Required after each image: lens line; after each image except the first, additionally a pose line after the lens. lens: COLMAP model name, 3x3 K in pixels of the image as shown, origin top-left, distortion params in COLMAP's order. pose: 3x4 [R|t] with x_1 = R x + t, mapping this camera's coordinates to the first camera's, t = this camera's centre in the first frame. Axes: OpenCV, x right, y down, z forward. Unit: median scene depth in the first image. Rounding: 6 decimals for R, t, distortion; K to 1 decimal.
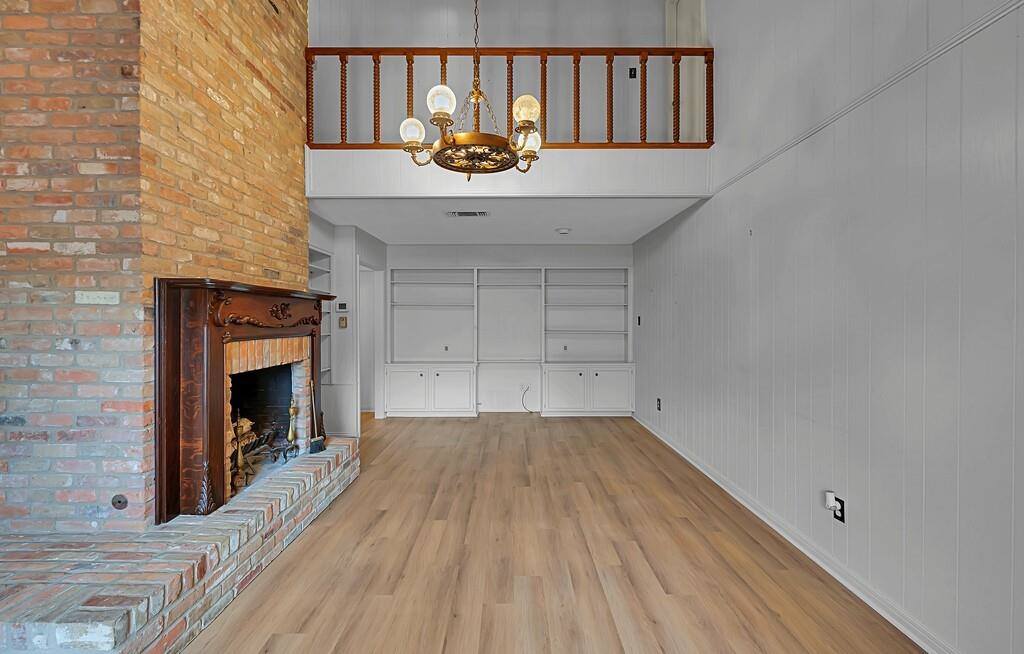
lens RADIAL K [[431.6, 0, 512.0], [0, 431.6, 327.0], [0, 0, 1]] dist [-0.002347, -0.000364]
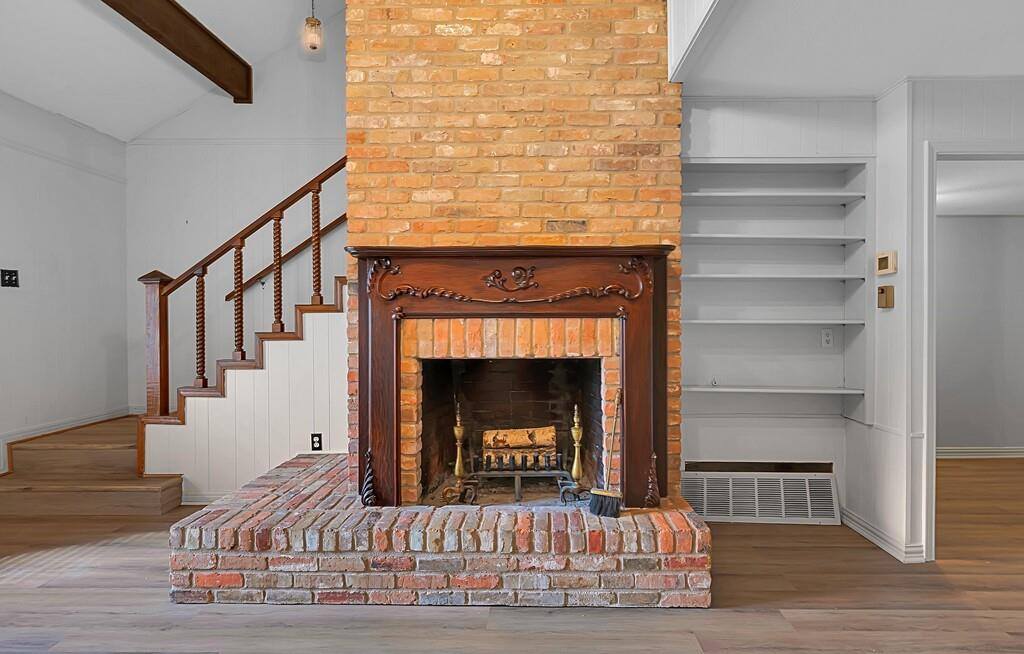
lens RADIAL K [[509.6, 0, 512.0], [0, 509.6, 327.0], [0, 0, 1]] dist [-0.000800, -0.000195]
pose [[-0.020715, 0.012368, -0.999709, 0.326995], [-0.012023, 0.999848, 0.012619, 0.035559], [0.999713, 0.012280, -0.020563, 1.196617]]
